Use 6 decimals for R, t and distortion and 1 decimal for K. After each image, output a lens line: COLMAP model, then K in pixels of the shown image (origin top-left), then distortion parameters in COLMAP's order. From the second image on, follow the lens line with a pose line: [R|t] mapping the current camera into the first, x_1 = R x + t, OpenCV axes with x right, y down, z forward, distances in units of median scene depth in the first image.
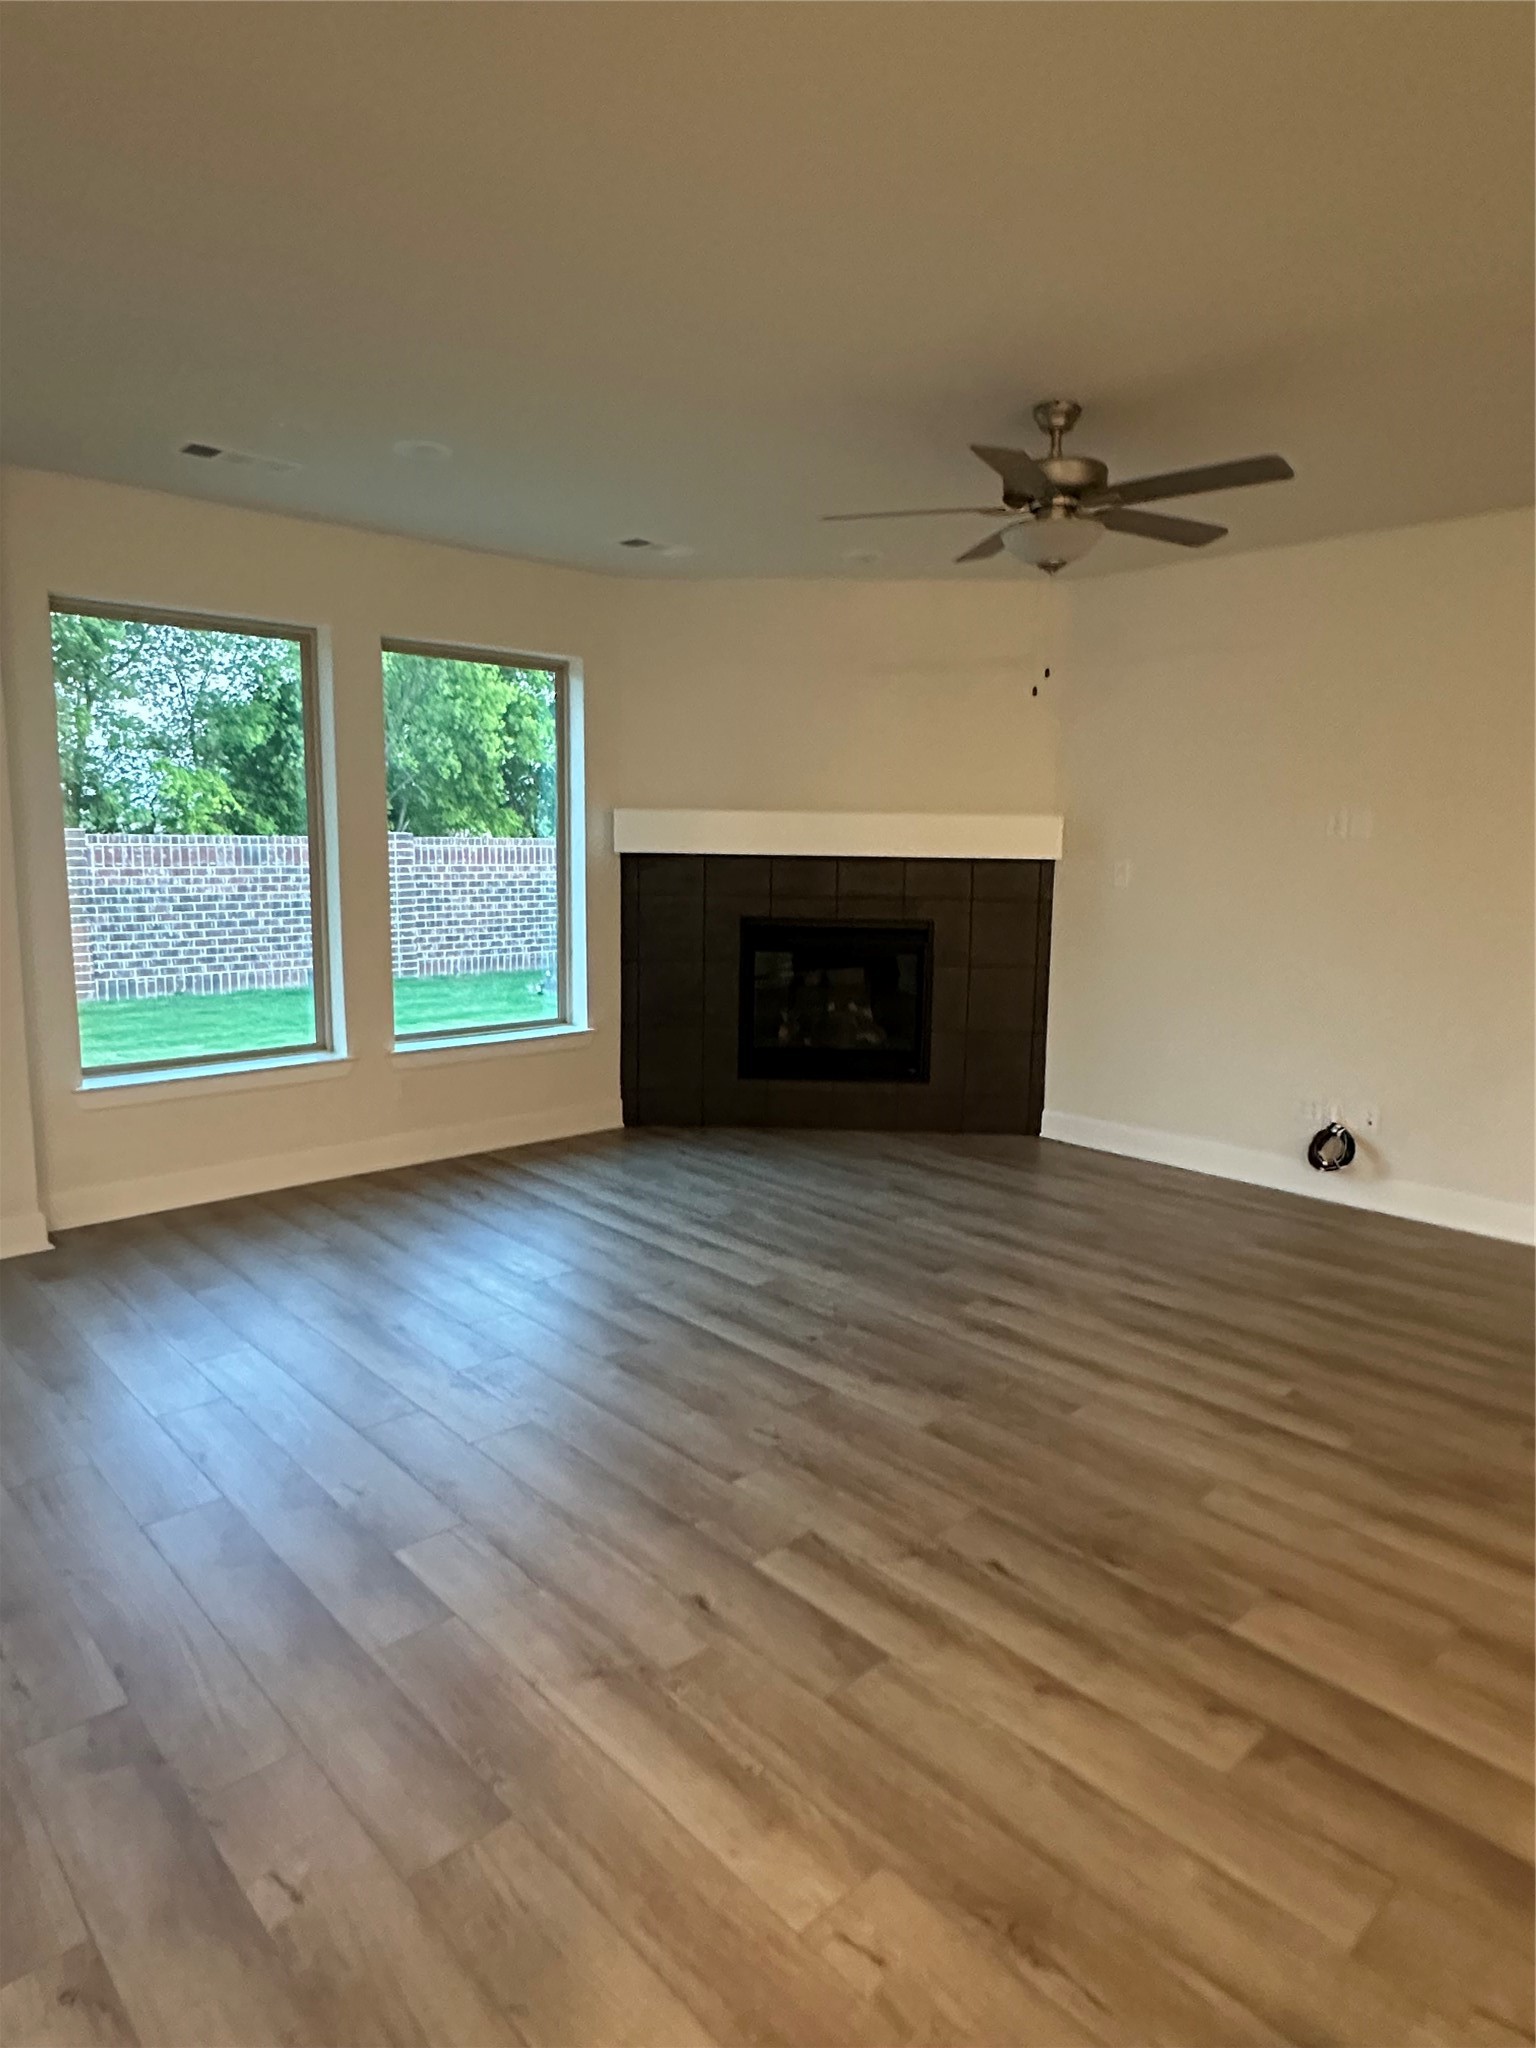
lens RADIAL K [[1225.6, 0, 768.0], [0, 1225.6, 1024.0], [0, 0, 1]] dist [-0.000805, 0.000295]
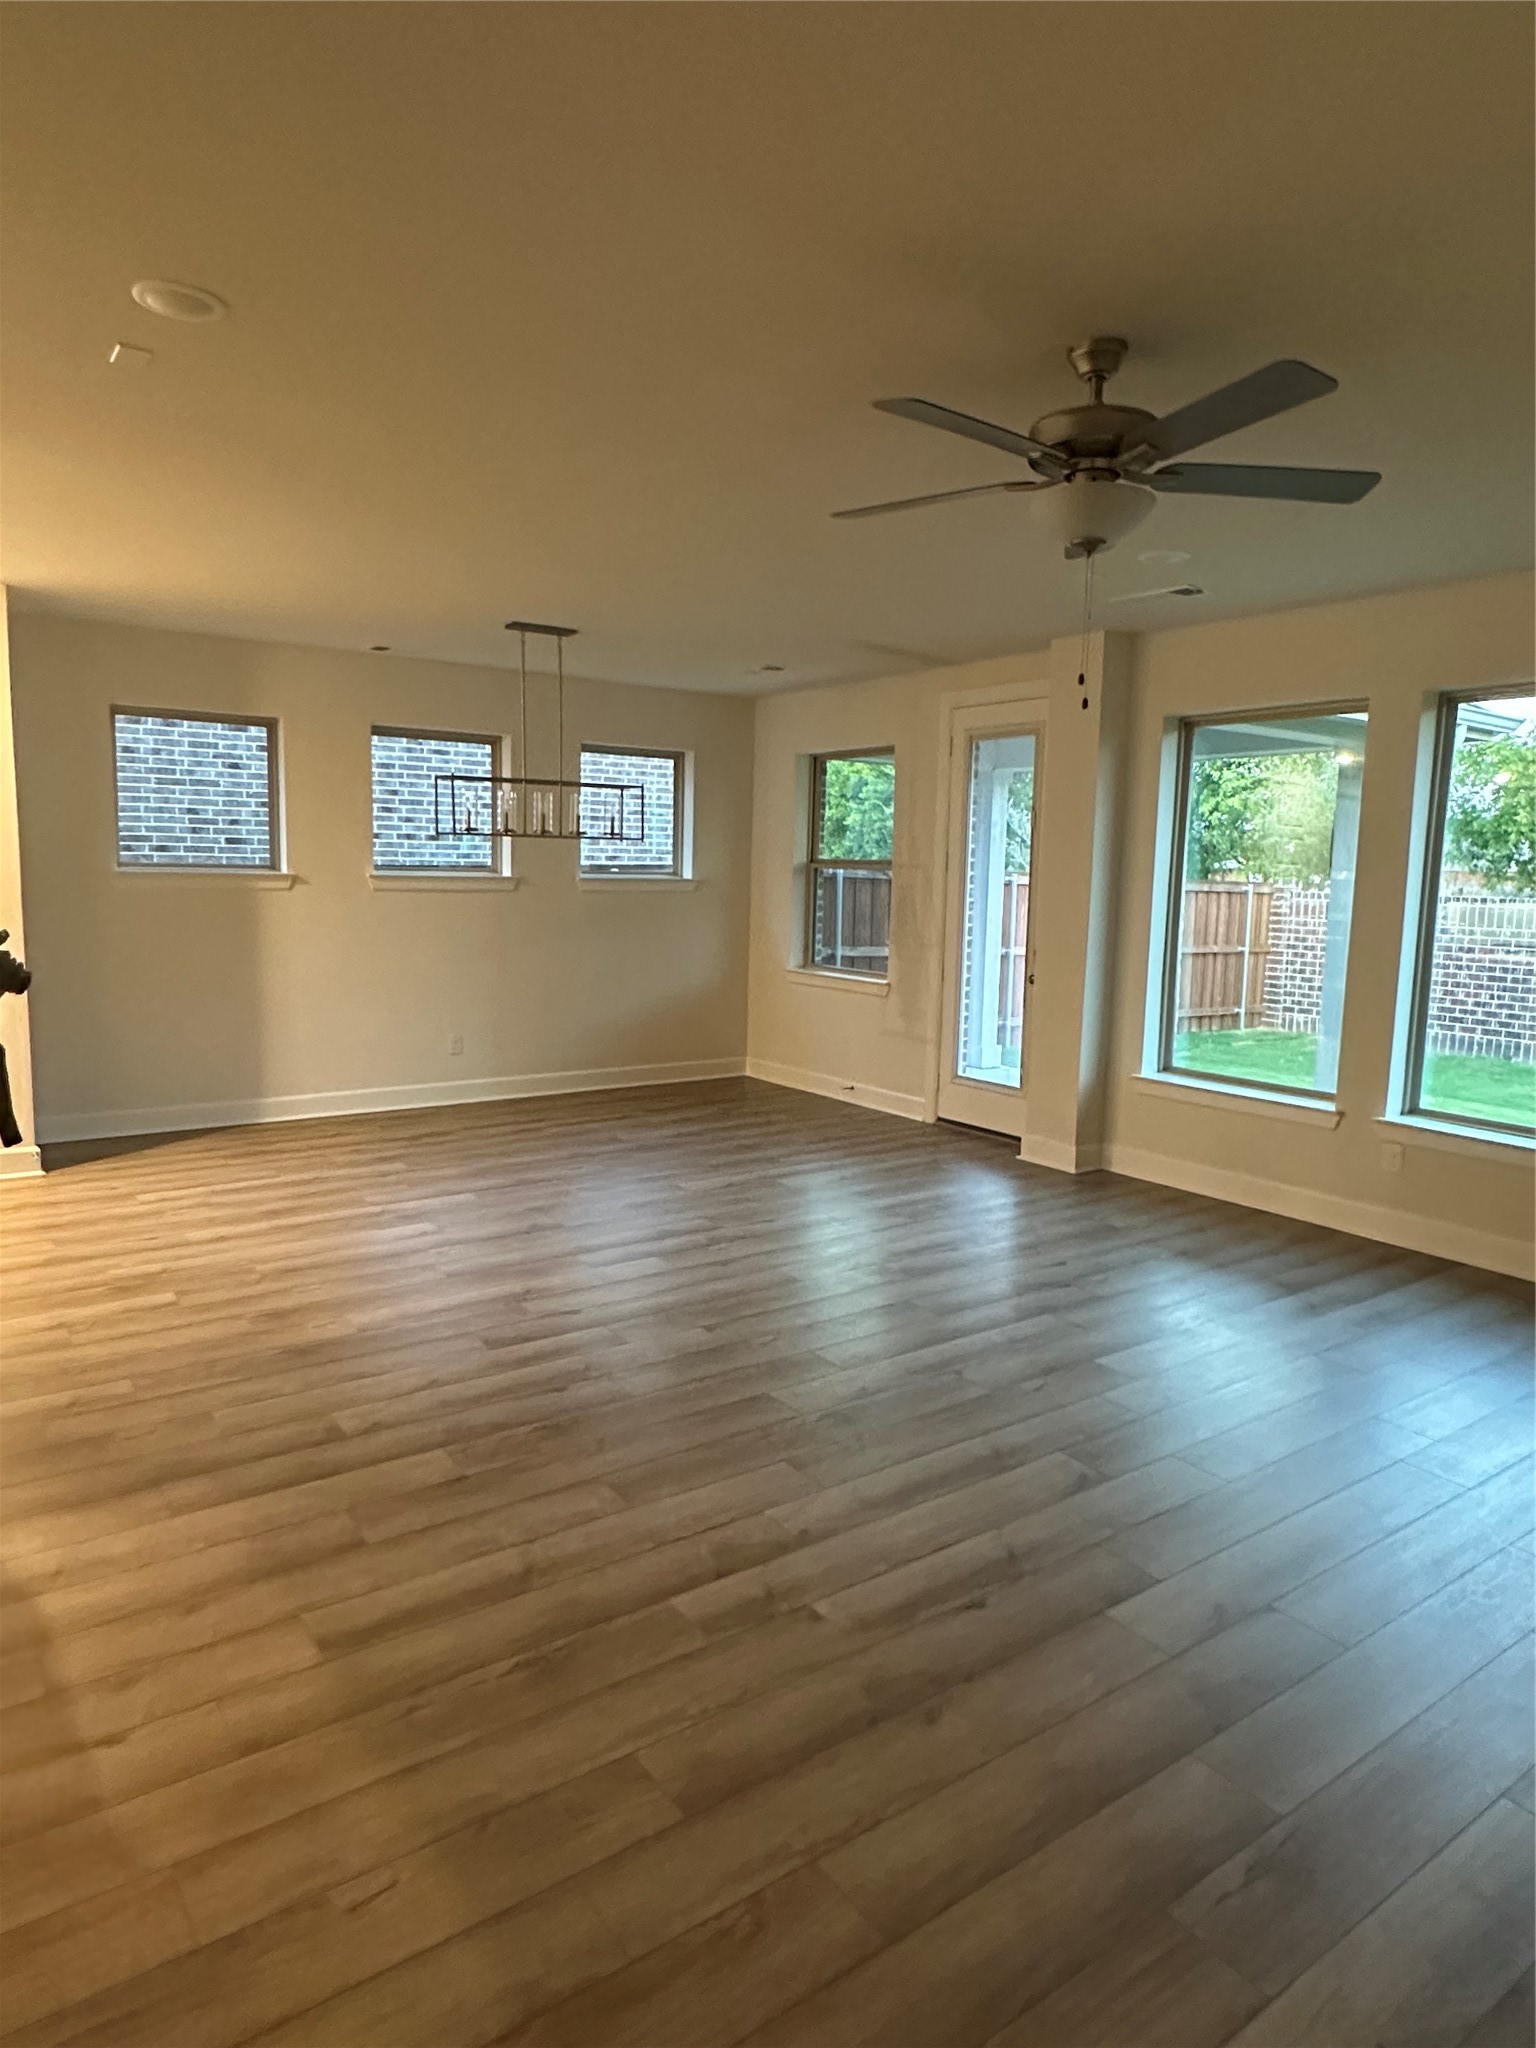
lens RADIAL K [[1225.6, 0, 768.0], [0, 1225.6, 1024.0], [0, 0, 1]] dist [-0.000805, 0.000295]
pose [[-0.134338, 0.099862, -0.985891, 1.274075], [-0.172947, 0.977277, 0.122555, -0.153056], [0.975727, 0.186970, -0.114015, 1.121864]]
